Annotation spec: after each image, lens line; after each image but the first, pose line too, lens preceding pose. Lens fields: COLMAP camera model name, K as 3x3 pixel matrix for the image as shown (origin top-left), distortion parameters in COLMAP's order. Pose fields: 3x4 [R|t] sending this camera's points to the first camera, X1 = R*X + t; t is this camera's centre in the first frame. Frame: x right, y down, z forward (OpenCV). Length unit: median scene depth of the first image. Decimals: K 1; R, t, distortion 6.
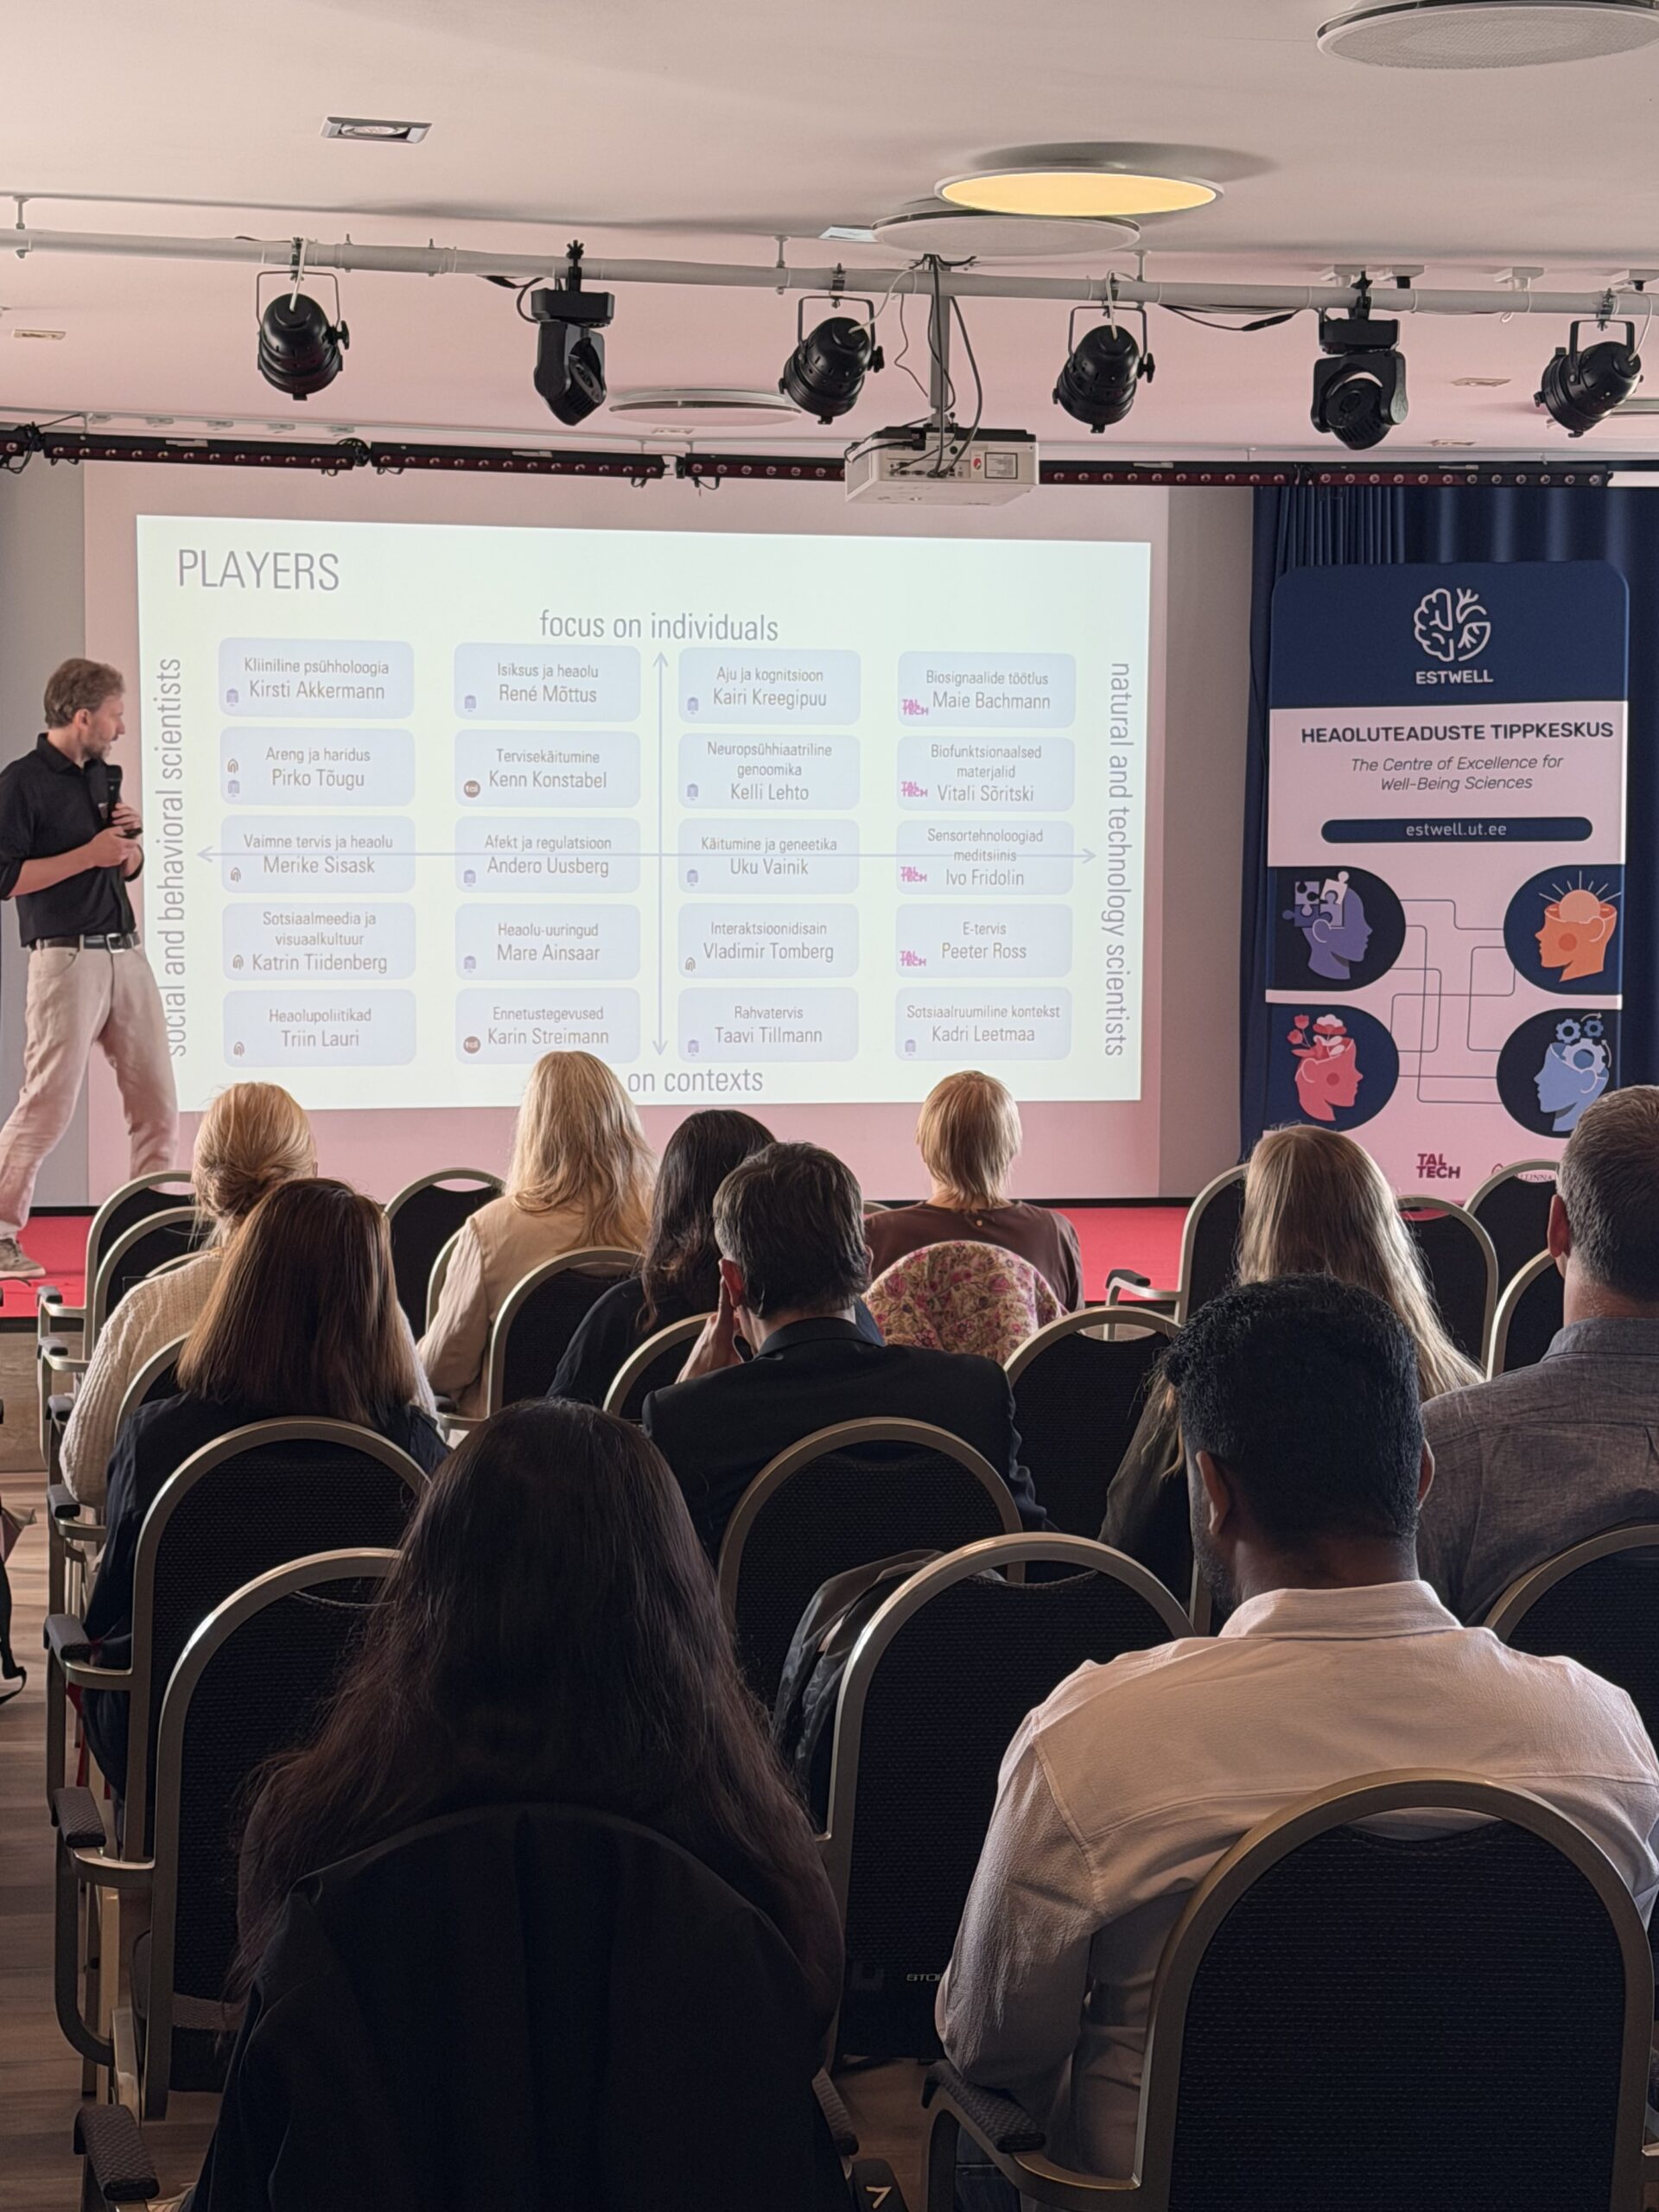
lens RADIAL K [[4210.2, 0, 817.7], [0, 4210.2, 1114.7], [0, 0, 1]] dist [0.151690, 0.000000]
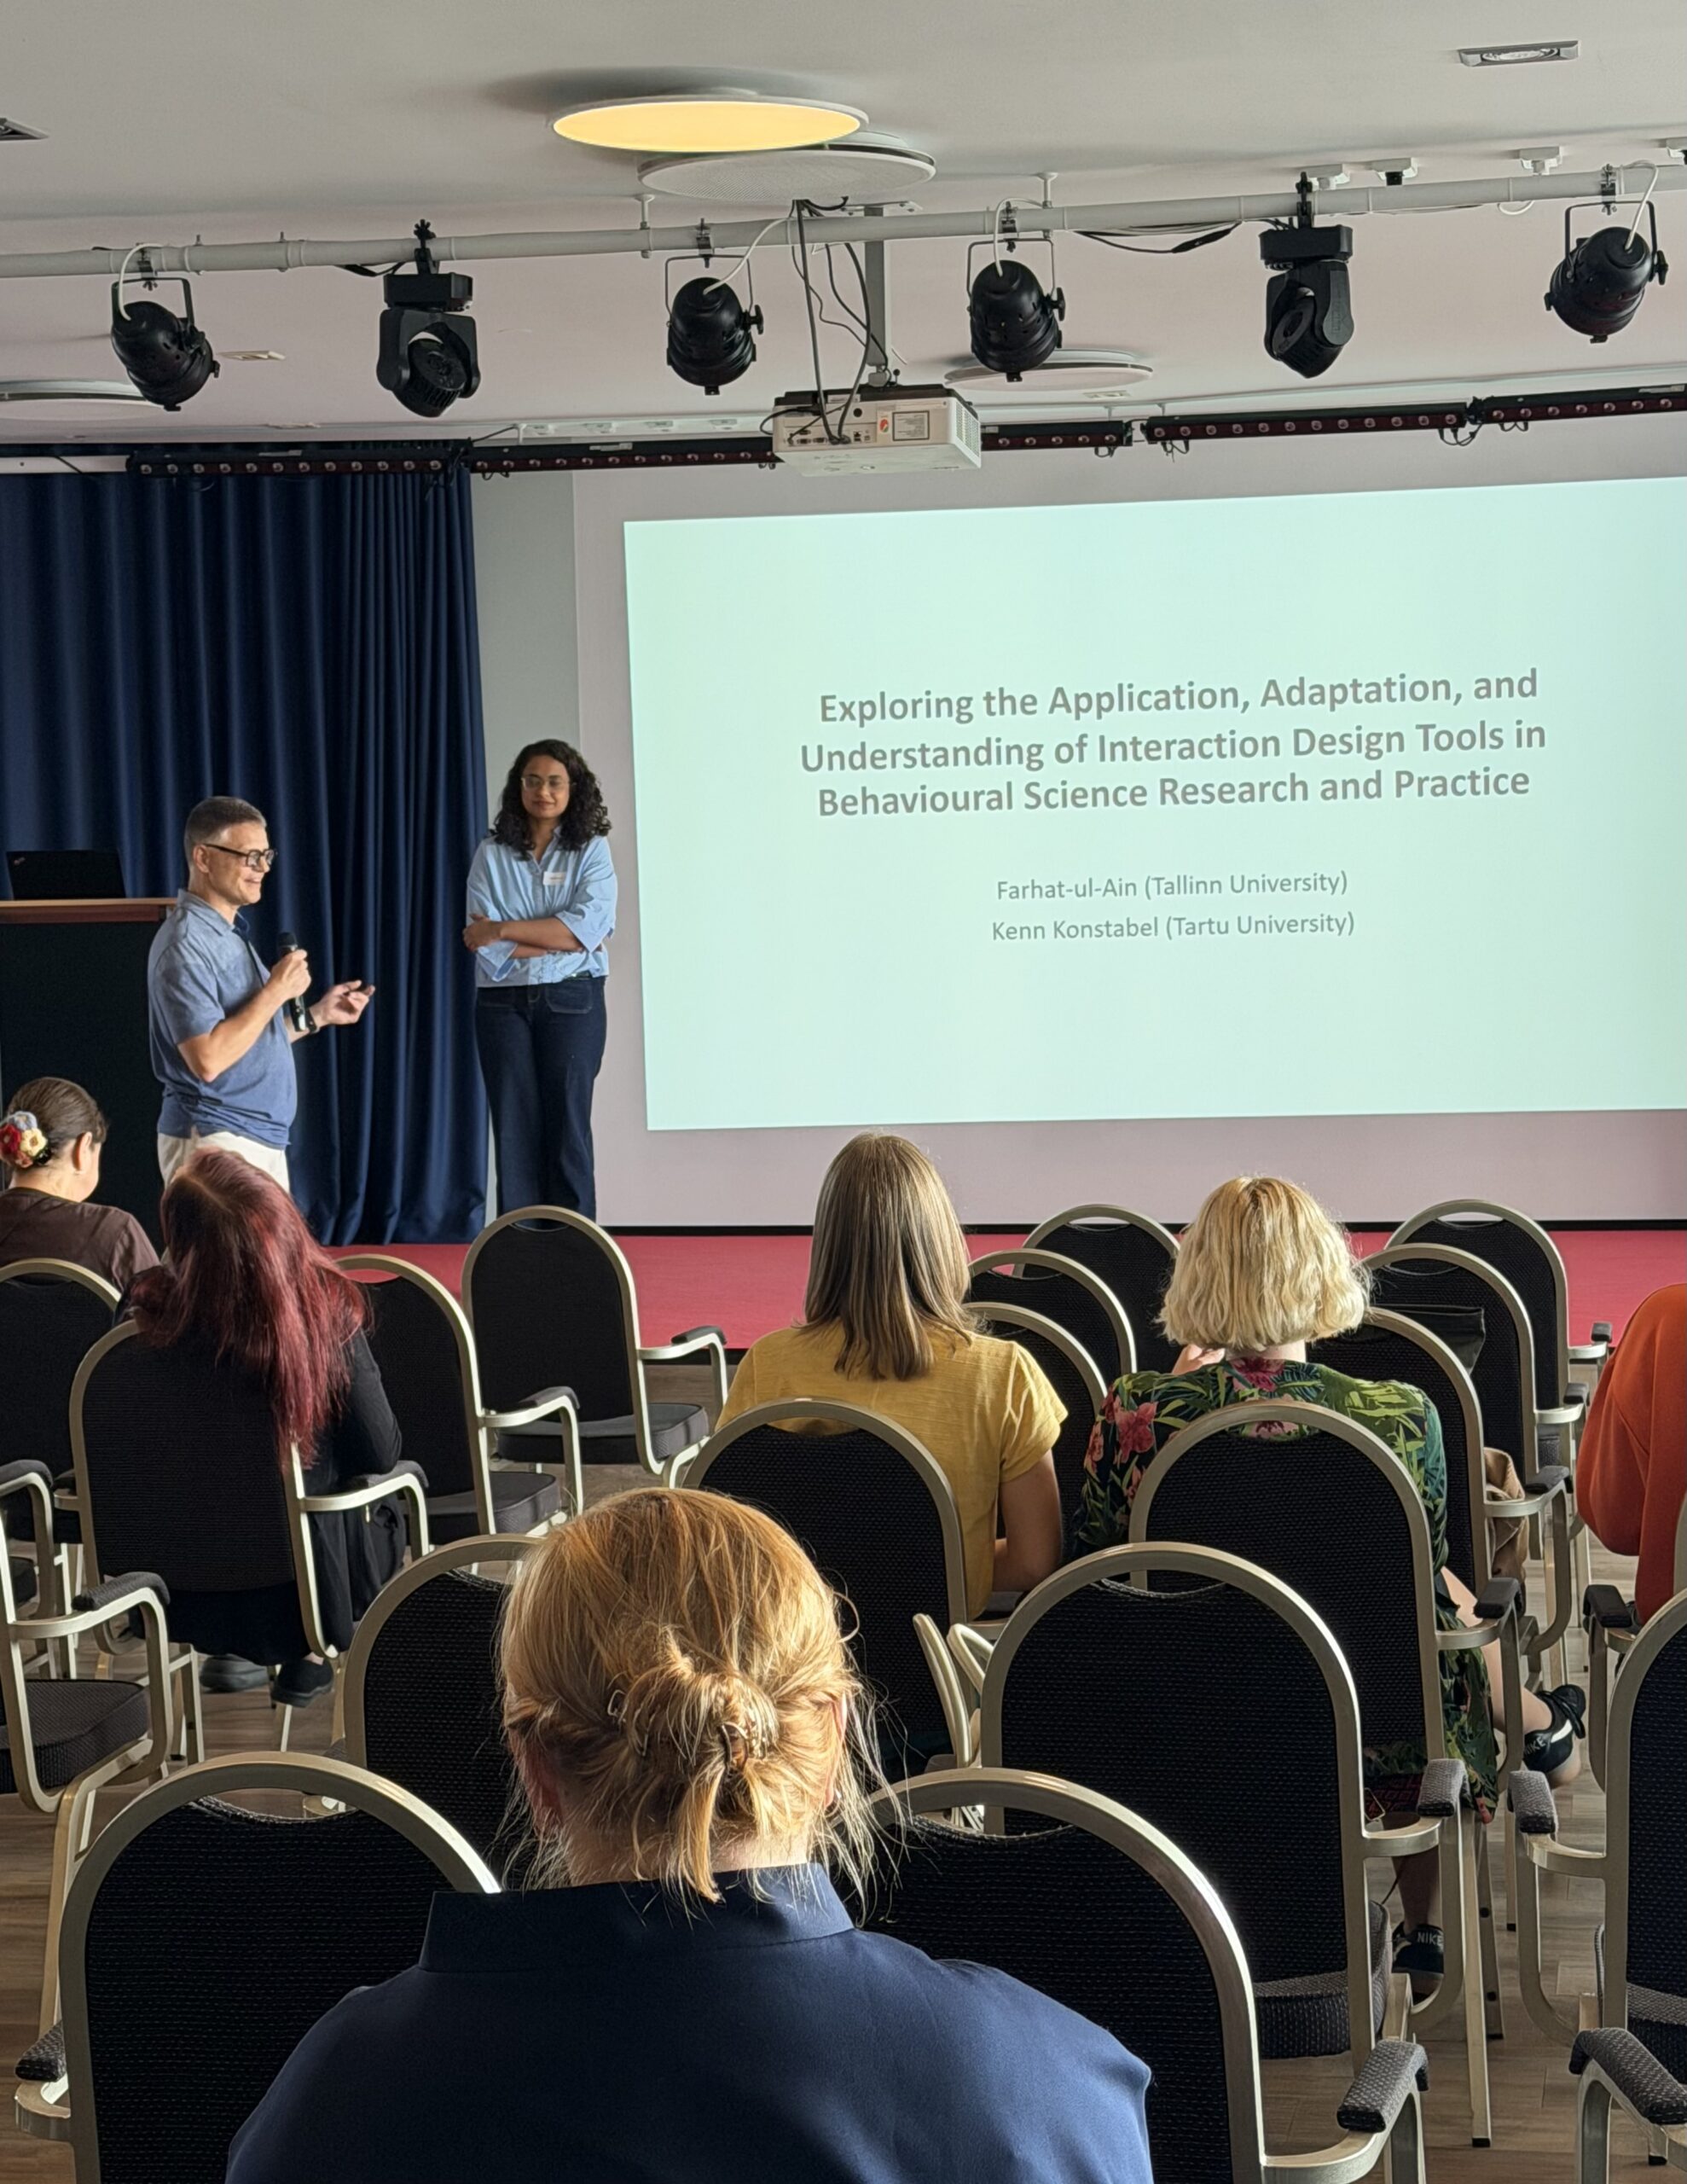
lens RADIAL K [[4323.3, 0, 860.5], [0, 4323.3, 1088.6], [0, 0, 1]] dist [0.141682, 0.000000]
pose [[0.922914, -0.012324, -0.384809, 0.384877], [0.011194, 0.999924, -0.005178, -0.008439], [0.384844, 0.000471, 0.922982, 0.146385]]
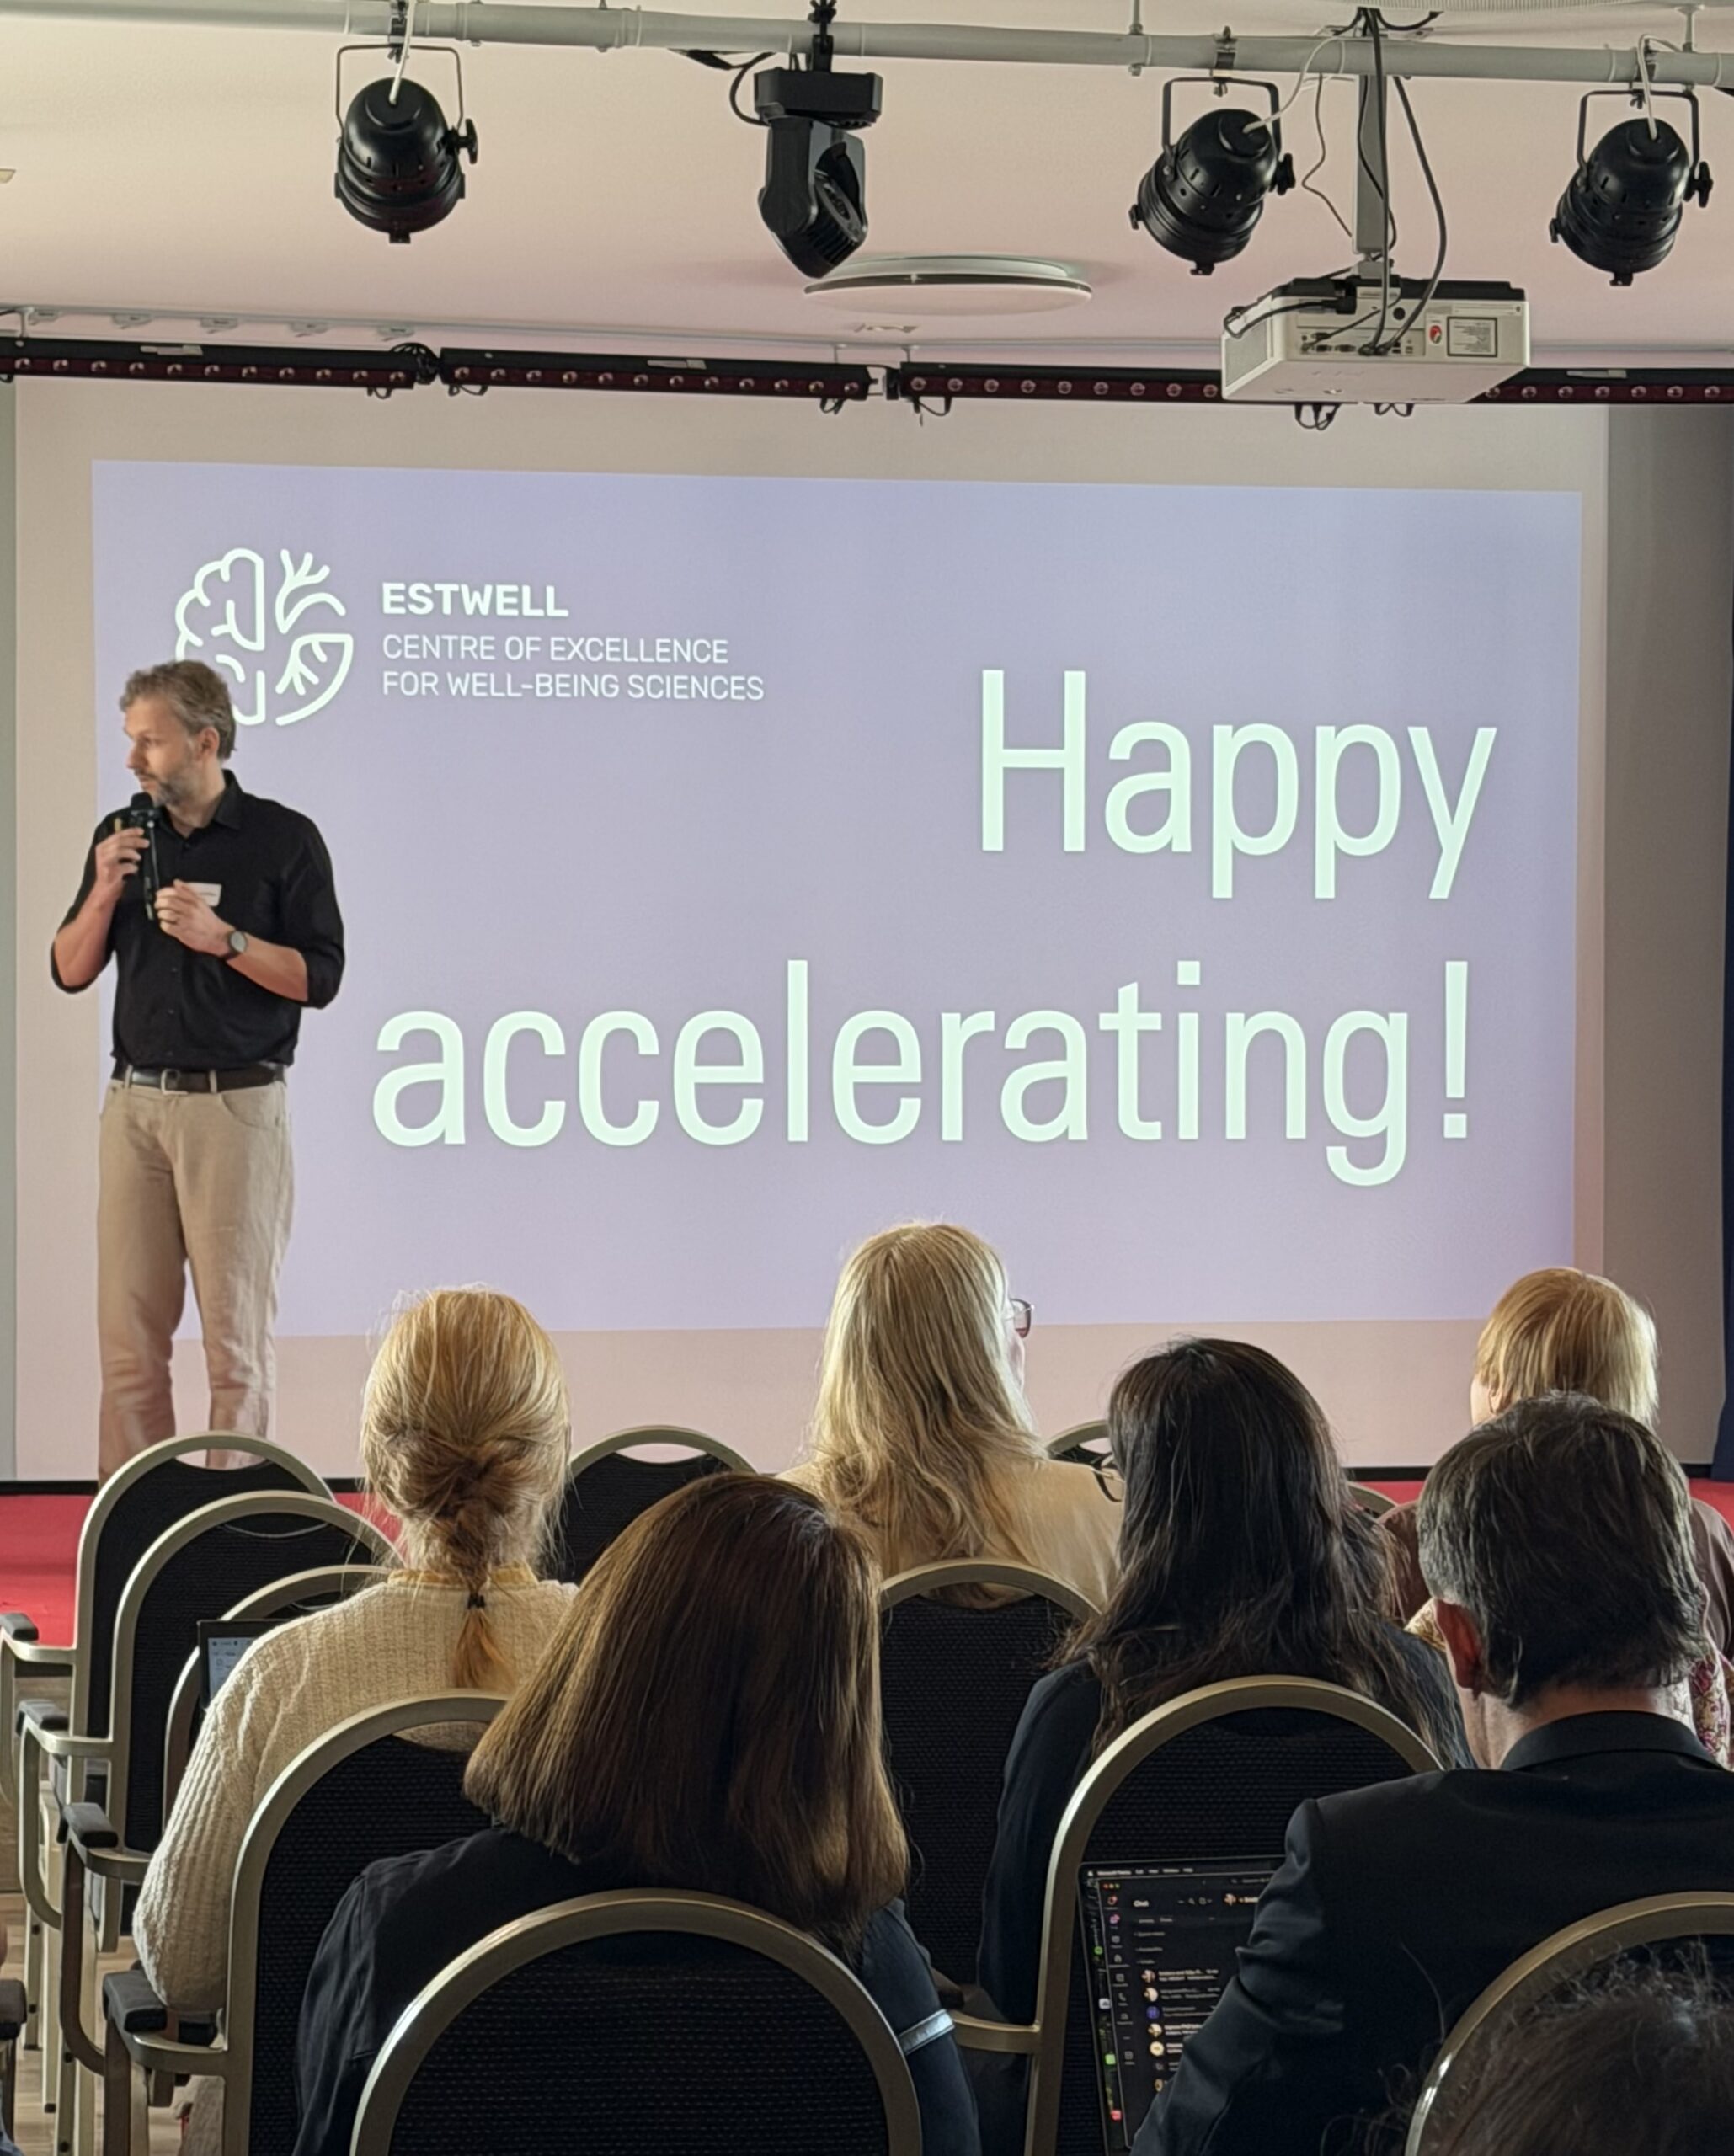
lens RADIAL K [[5749.1, 0, 821.8], [0, 5749.1, 1126.8], [0, 0, 1]] dist [0.129727, 0.000000]
pose [[0.999872, -0.005329, -0.015073, -0.043462], [0.004766, 0.999296, -0.037208, -0.000146], [0.015261, 0.037132, 0.999194, 0.118697]]
